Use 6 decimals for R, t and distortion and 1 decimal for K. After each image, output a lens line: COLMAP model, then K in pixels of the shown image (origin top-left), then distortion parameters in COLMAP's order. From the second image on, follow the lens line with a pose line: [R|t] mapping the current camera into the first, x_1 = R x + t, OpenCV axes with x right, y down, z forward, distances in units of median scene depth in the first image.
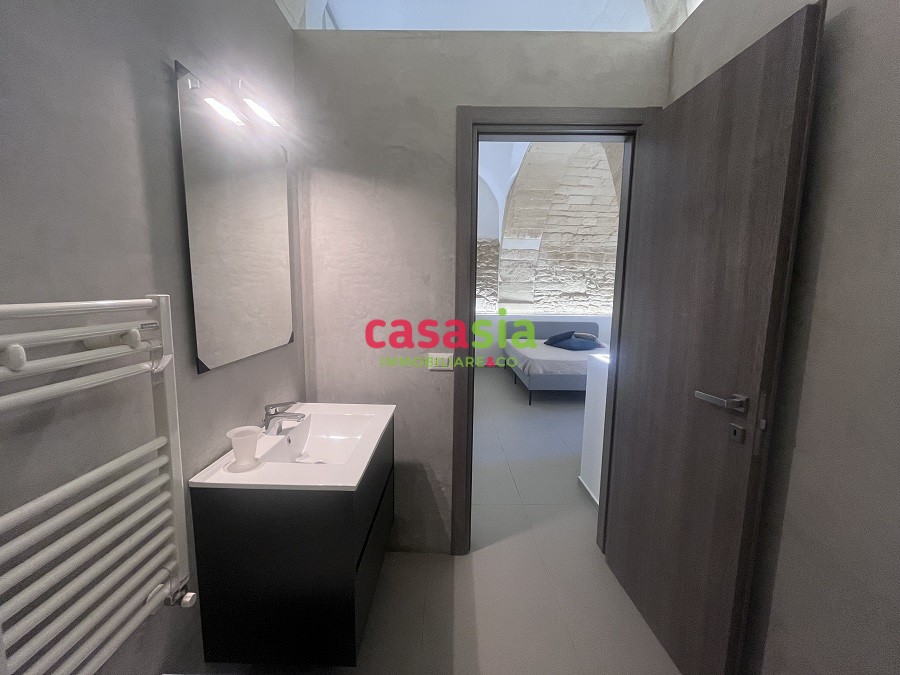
lens RADIAL K [[365.8, 0, 450.0], [0, 365.8, 337.5], [0, 0, 1]] dist [-0.002180, -0.000004]
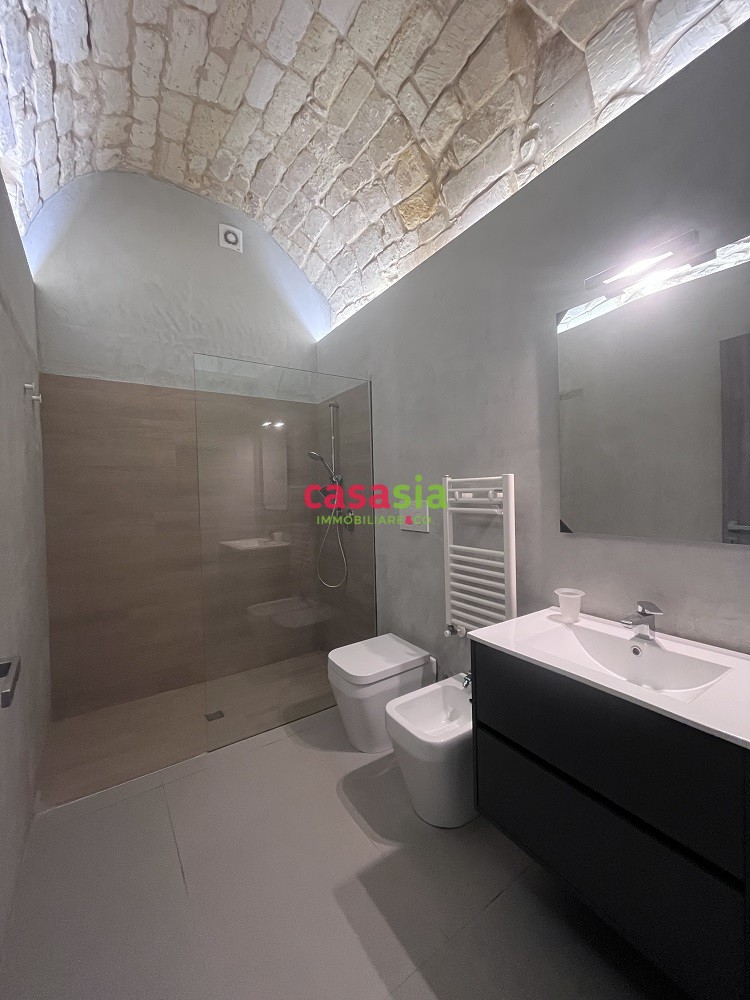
lens RADIAL K [[406.4, 0, 375.0], [0, 406.4, 500.0], [0, 0, 1]] dist [-0.002180, -0.000004]
pose [[-0.828504, 0.022588, -0.559527, 1.030977], [-0.059804, 0.989903, 0.128515, -0.244283], [0.556780, 0.139938, -0.818788, 2.690002]]
